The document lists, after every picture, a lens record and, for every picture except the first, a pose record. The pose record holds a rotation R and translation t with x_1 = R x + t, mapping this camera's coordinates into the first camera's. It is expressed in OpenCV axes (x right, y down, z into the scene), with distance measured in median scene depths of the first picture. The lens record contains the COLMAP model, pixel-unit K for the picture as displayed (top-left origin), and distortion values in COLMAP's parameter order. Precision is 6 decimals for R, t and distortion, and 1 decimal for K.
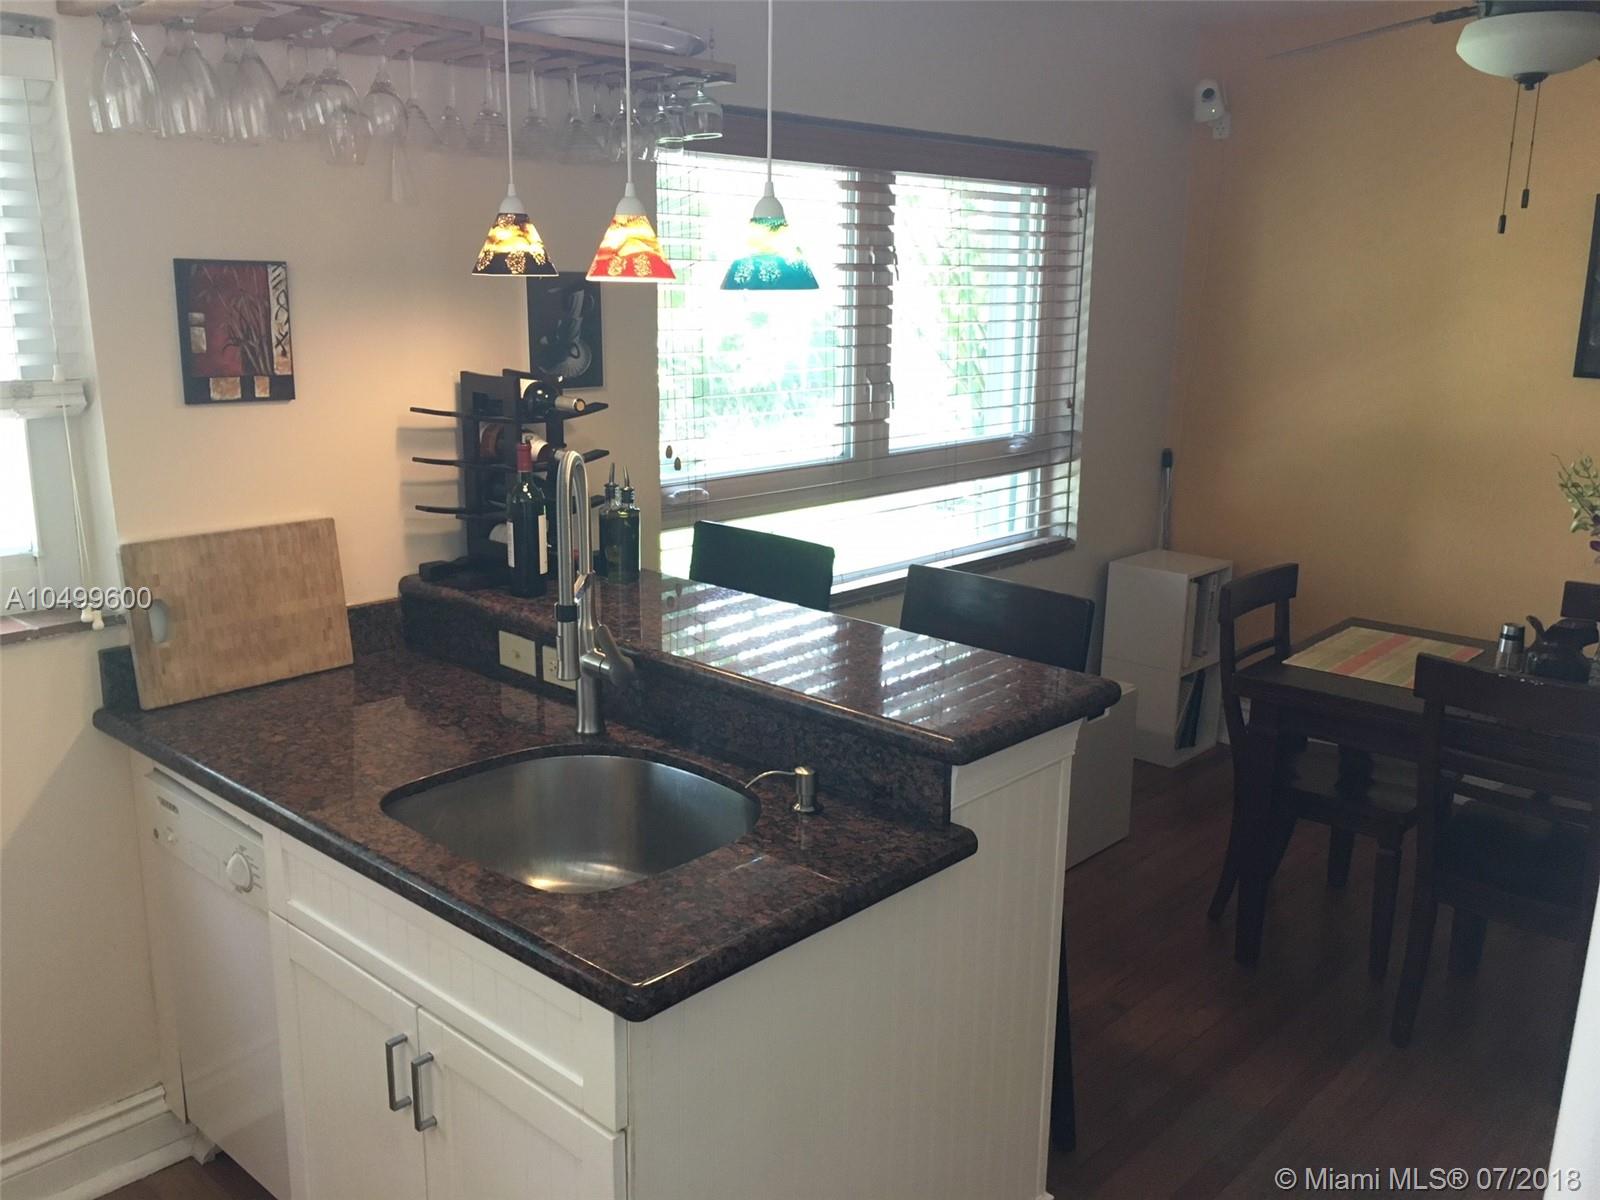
lens RADIAL K [[1375.7, 0, 798.8], [0, 1375.7, 597.5], [0, 0, 1]] dist [0.033242, -0.011307]
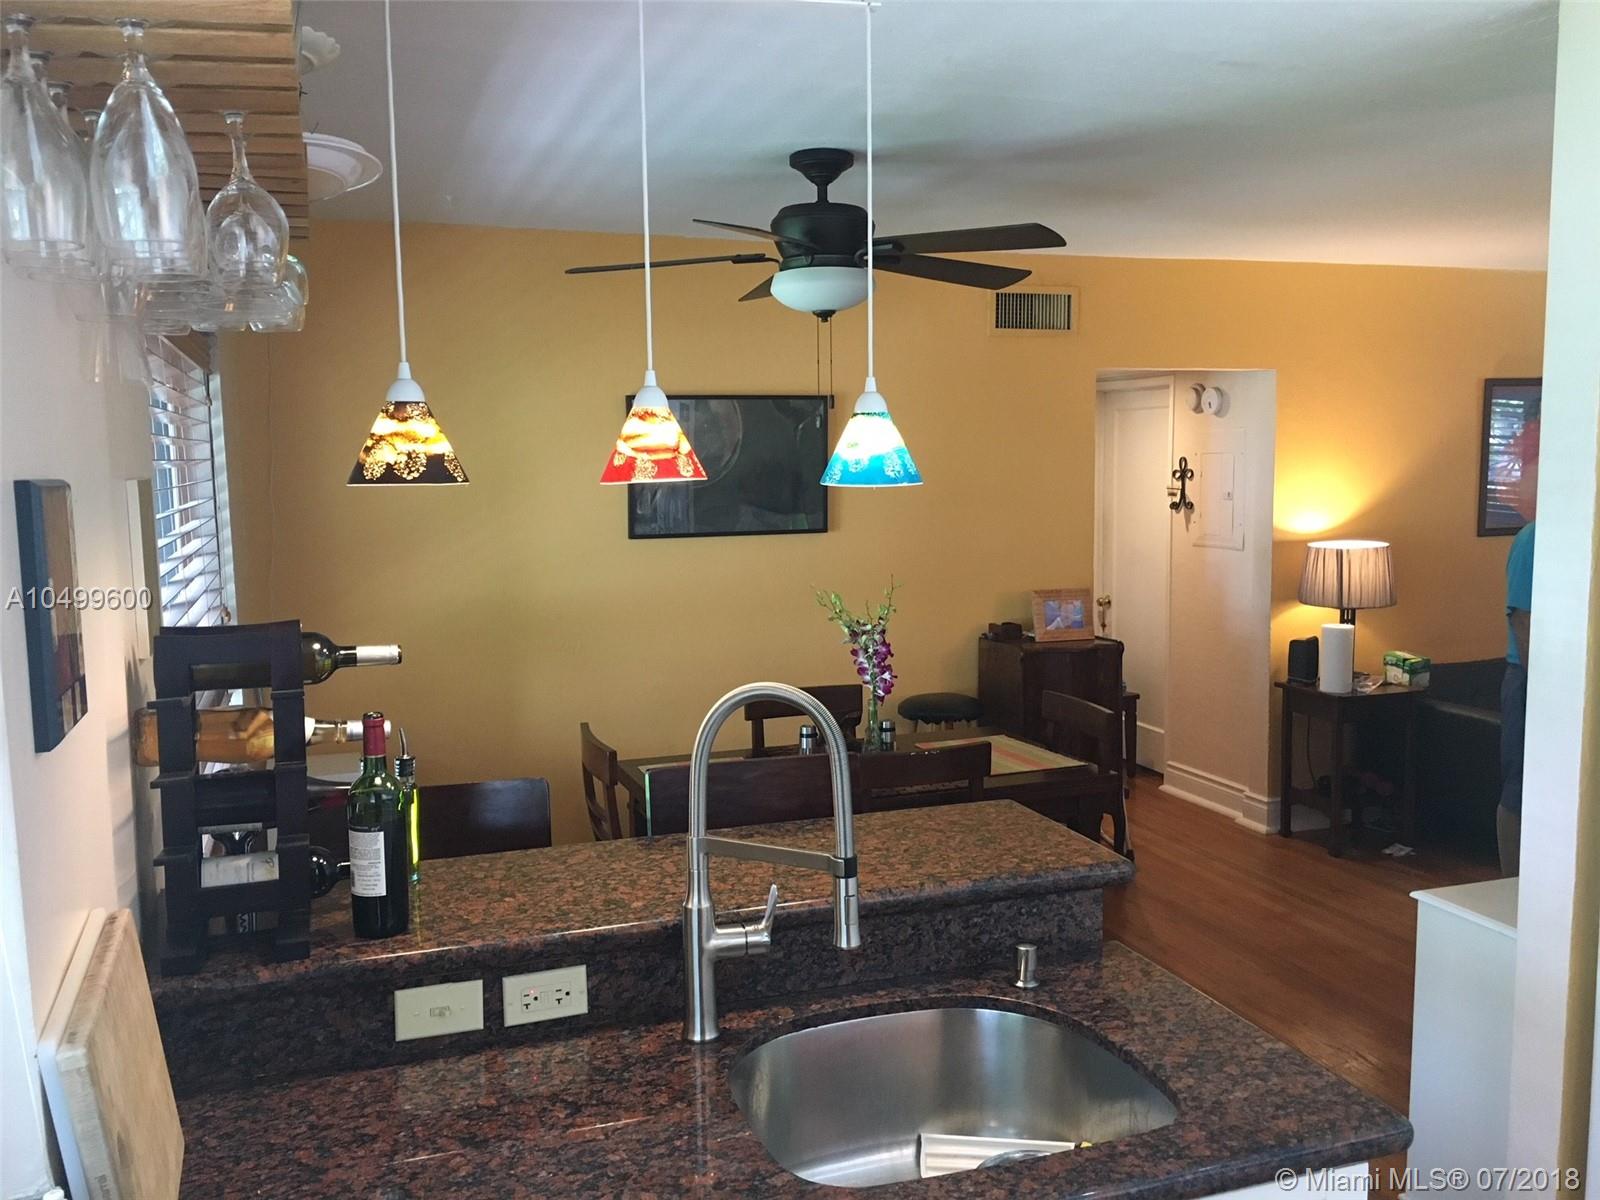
lens RADIAL K [[1375.7, 0, 798.0], [0, 1375.7, 605.3], [0, 0, 1]] dist [0.033242, -0.011307]
pose [[0.458663, -0.117219, 0.880845, -0.739048], [0.224326, 0.974429, 0.012864, -0.133079], [-0.859829, 0.191696, 0.473230, 0.485047]]
